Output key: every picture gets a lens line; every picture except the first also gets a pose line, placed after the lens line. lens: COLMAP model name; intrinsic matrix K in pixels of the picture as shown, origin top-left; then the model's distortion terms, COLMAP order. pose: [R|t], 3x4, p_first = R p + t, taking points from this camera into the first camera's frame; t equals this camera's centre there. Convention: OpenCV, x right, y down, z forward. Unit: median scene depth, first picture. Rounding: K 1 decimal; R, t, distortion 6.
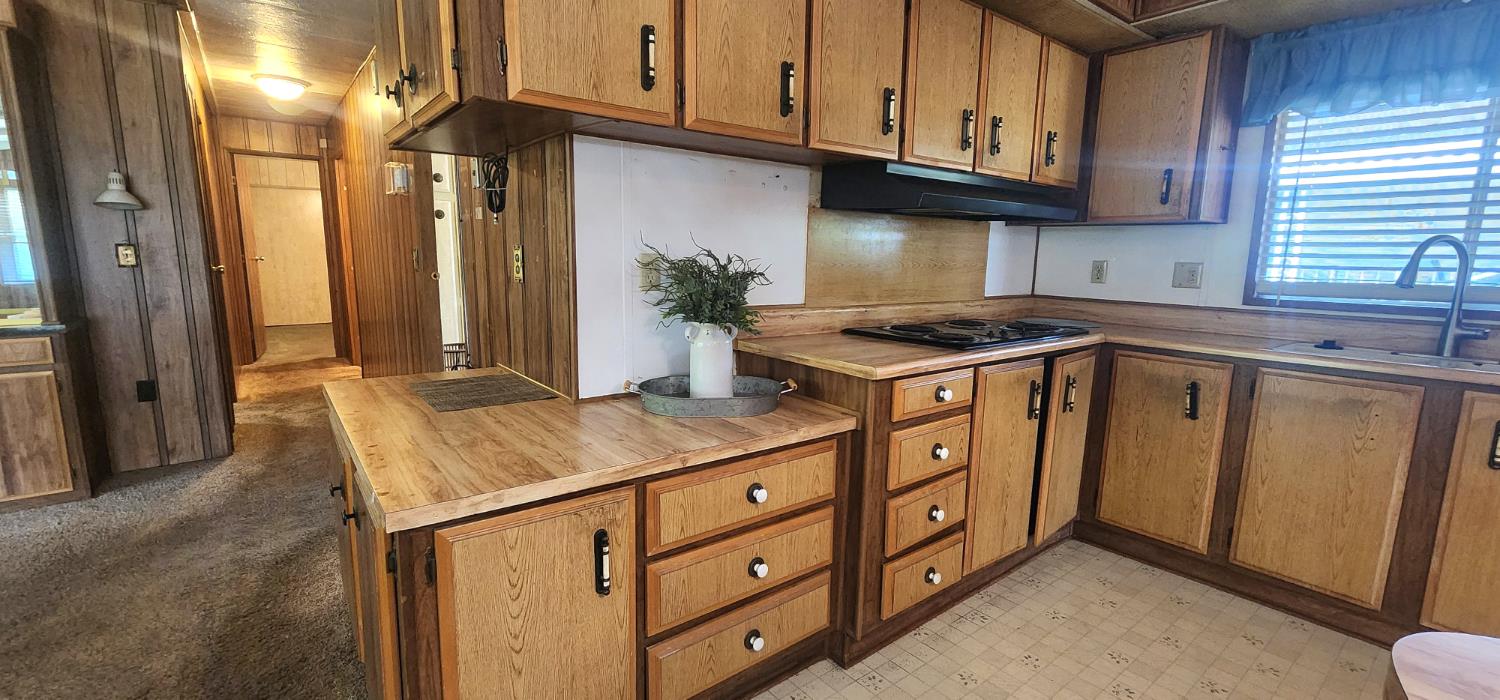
lens RADIAL K [[618.7, 0, 747.3], [0, 618.7, 350.0], [0, 0, 1]] dist [-0.001636, 0.000151]
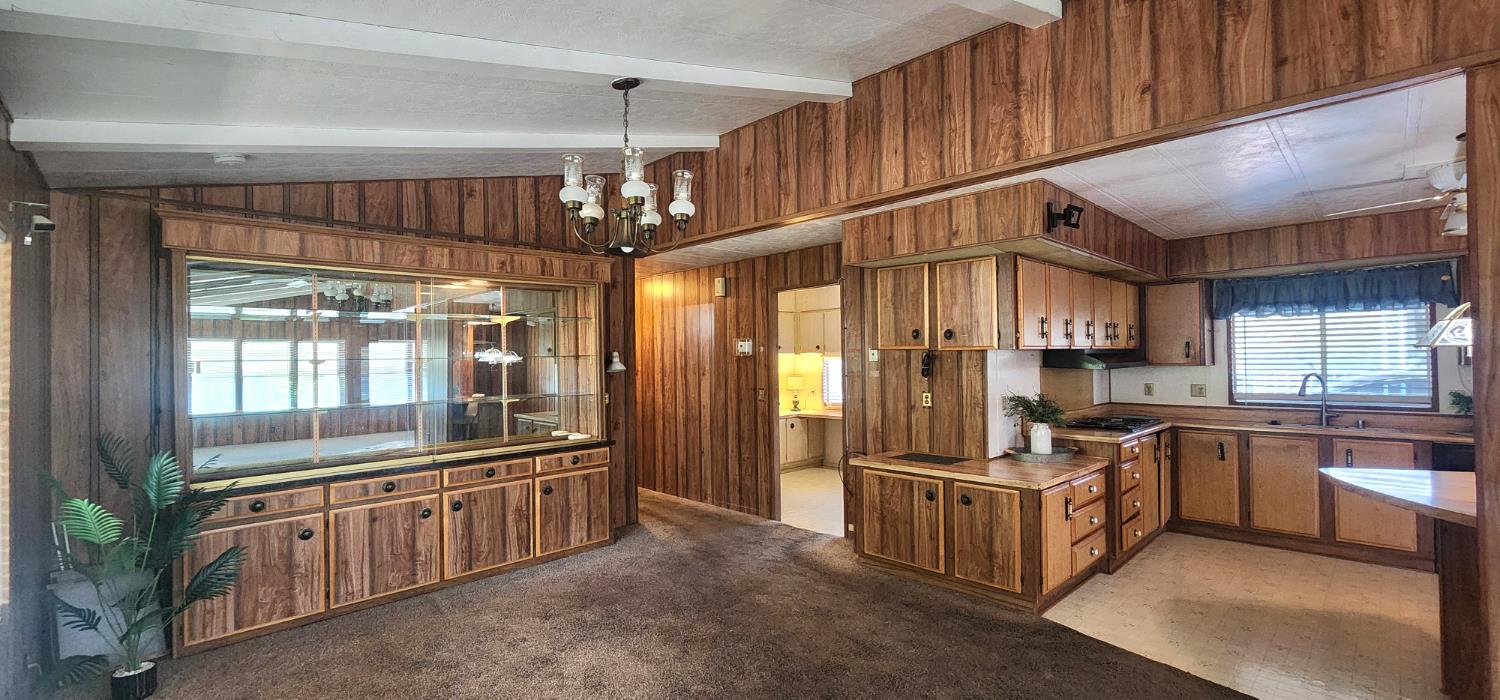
lens RADIAL K [[618.7, 0, 751.0], [0, 618.7, 350.0], [0, 0, 1]] dist [-0.001636, 0.000151]
pose [[0.994479, -0.026845, 0.101440, -1.095440], [0.043661, 0.984924, -0.167387, 0.022912], [-0.095417, 0.170892, 0.980659, -0.991527]]
